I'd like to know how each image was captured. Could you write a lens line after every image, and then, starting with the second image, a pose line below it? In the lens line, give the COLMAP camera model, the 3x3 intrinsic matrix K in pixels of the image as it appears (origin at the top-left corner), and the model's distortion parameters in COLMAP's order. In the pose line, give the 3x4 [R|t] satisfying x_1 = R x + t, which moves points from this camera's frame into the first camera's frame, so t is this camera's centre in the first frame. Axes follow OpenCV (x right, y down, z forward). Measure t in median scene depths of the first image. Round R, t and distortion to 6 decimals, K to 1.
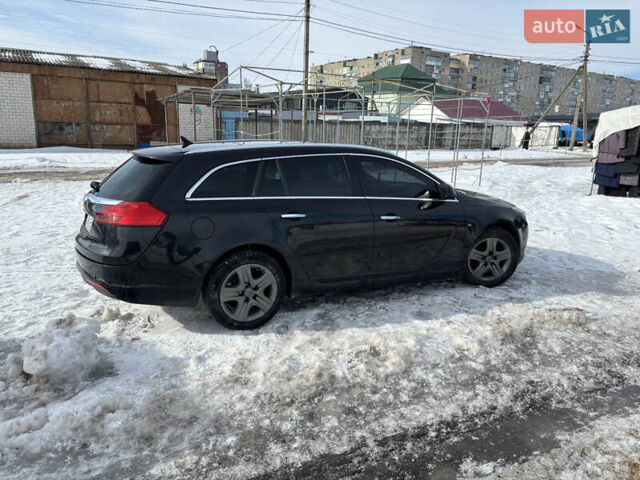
lens RADIAL K [[451.9, 0, 320.0], [0, 451.9, 240.0], [0, 0, 1]] dist [0.035204, -0.025319]
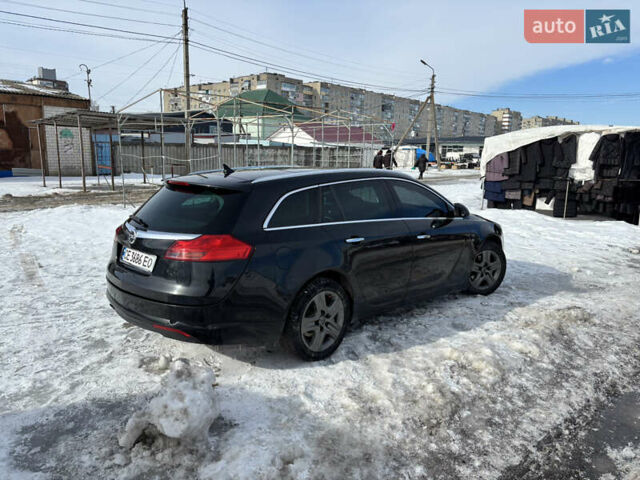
lens RADIAL K [[451.9, 0, 320.0], [0, 451.9, 240.0], [0, 0, 1]] dist [0.035204, -0.025319]
pose [[0.964985, -0.057934, 0.255827, -0.402603], [0.070382, 0.996727, -0.039765, -0.019852], [-0.252686, 0.056379, 0.965904, 0.048761]]
